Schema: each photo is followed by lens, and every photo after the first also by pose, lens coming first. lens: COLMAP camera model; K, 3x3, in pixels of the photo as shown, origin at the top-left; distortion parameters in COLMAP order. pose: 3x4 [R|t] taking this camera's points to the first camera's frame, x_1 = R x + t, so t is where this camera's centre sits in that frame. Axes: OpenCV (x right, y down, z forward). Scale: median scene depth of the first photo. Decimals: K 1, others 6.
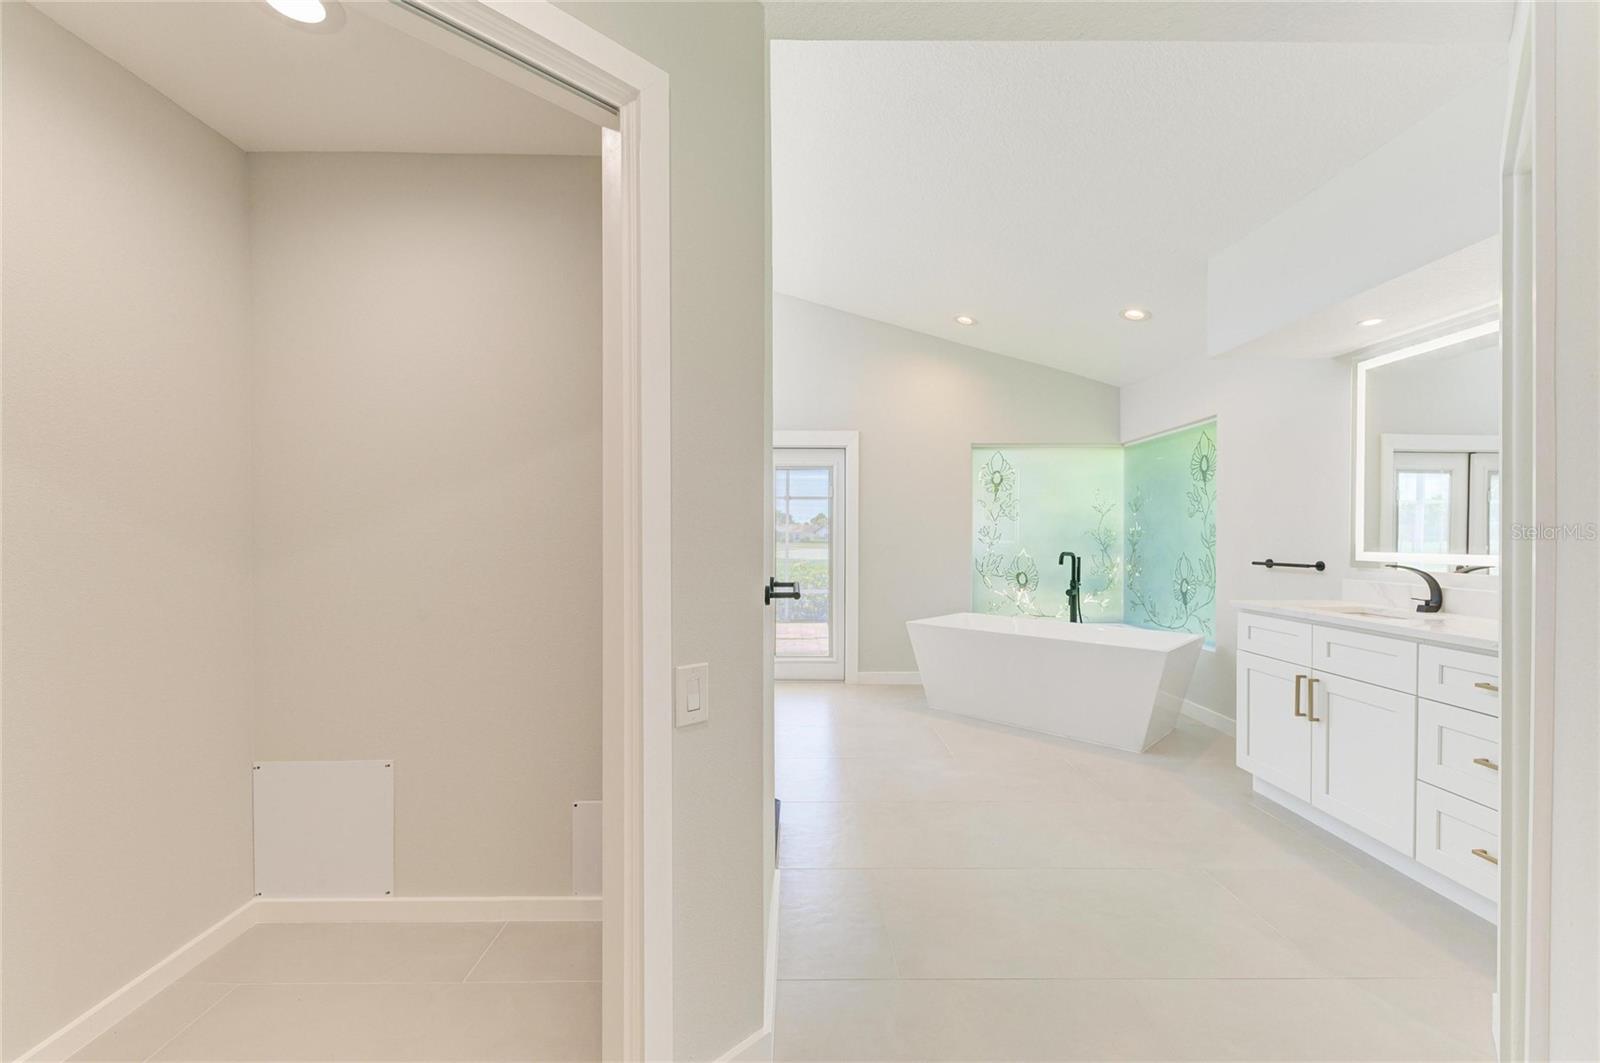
lens RADIAL K [[644.9, 0, 804.5], [0, 644.9, 544.5], [0, 0, 1]] dist [-0.000117, -0.000102]
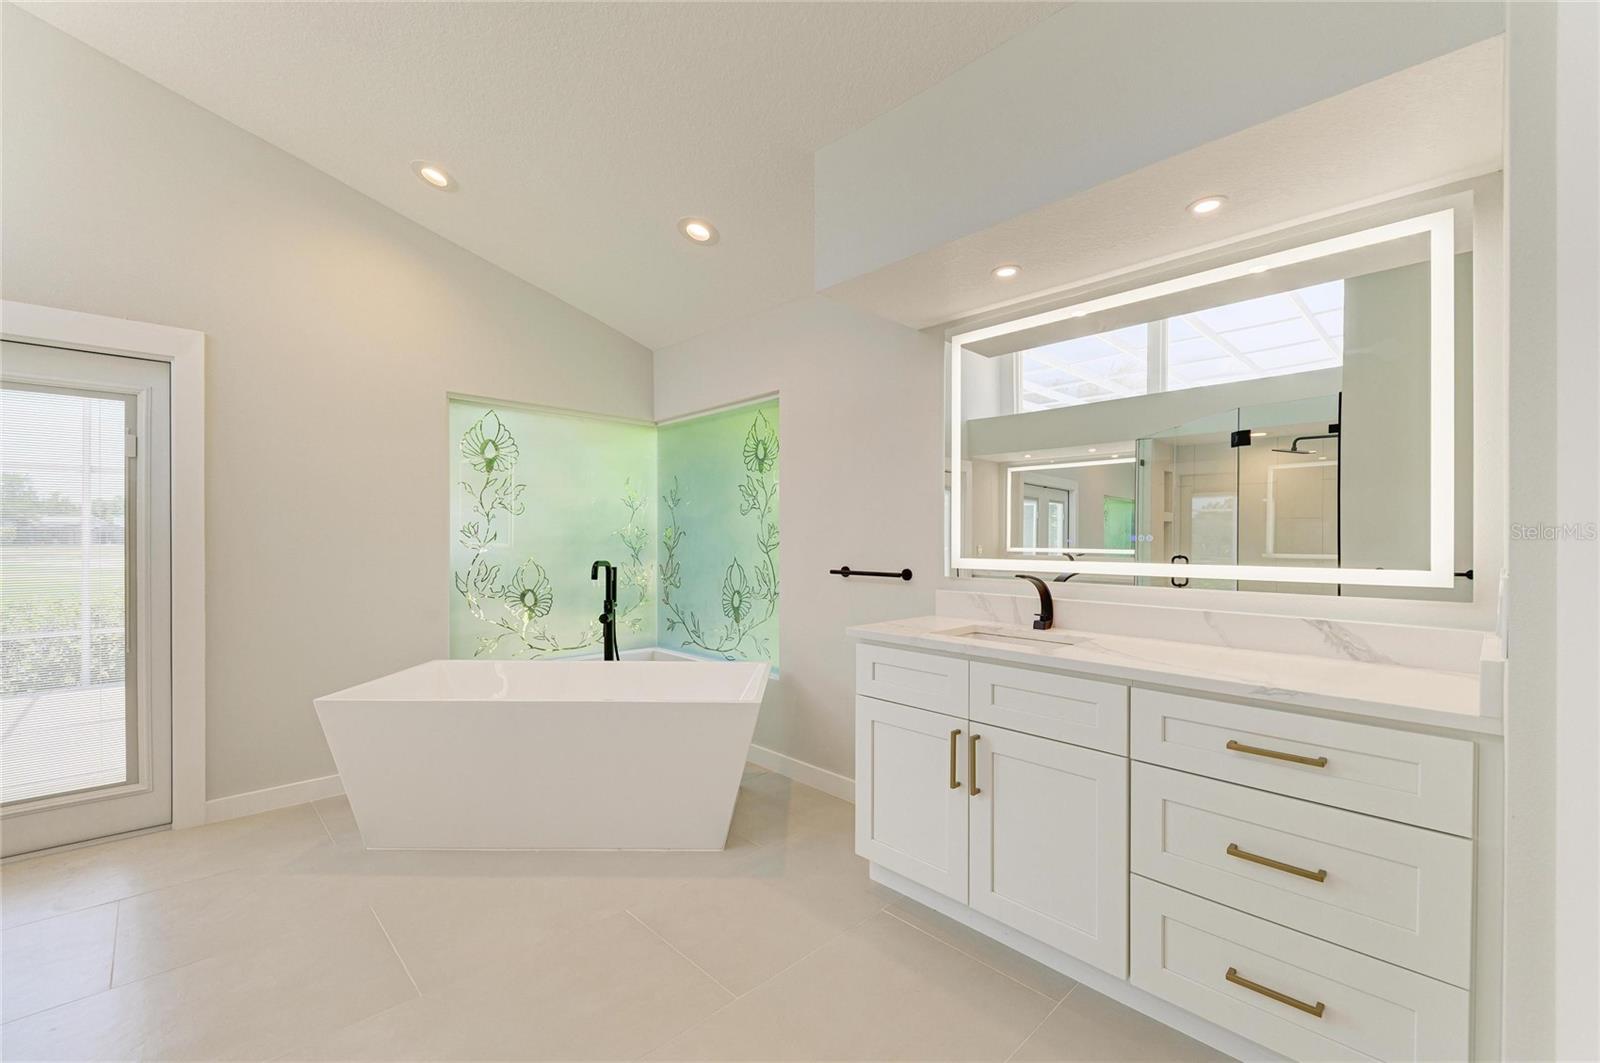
lens RADIAL K [[644.9, 0, 804.5], [0, 644.9, 544.5], [0, 0, 1]] dist [-0.000117, -0.000102]
pose [[0.722101, -0.004549, 0.691772, 0.090574], [0.005580, 0.999984, 0.000752, -0.005670], [-0.691765, 0.003317, 0.722115, 0.369803]]
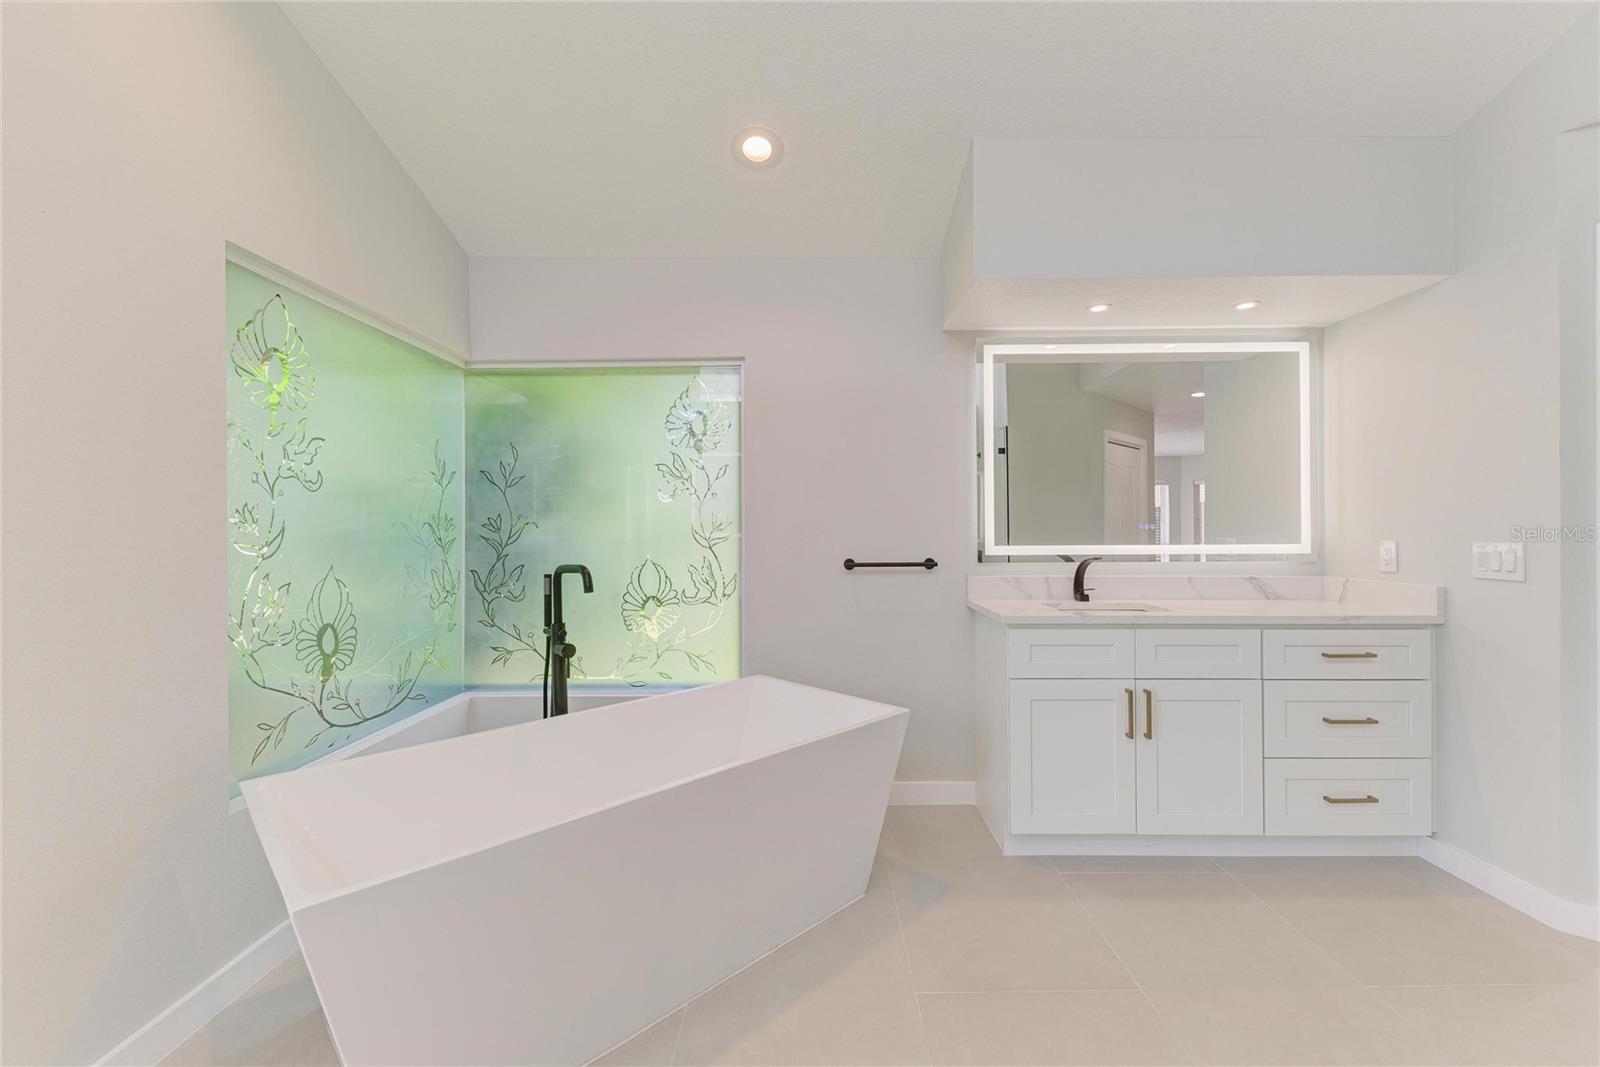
lens RADIAL K [[656.3, 0, 801.7], [0, 656.3, 527.9], [0, 0, 1]] dist [0.000226, -0.000029]
pose [[0.022958, 0.001768, 0.999735, -0.071472], [0.018308, 0.999830, -0.002189, -0.012407], [-0.999569, 0.018354, 0.022922, 0.883088]]
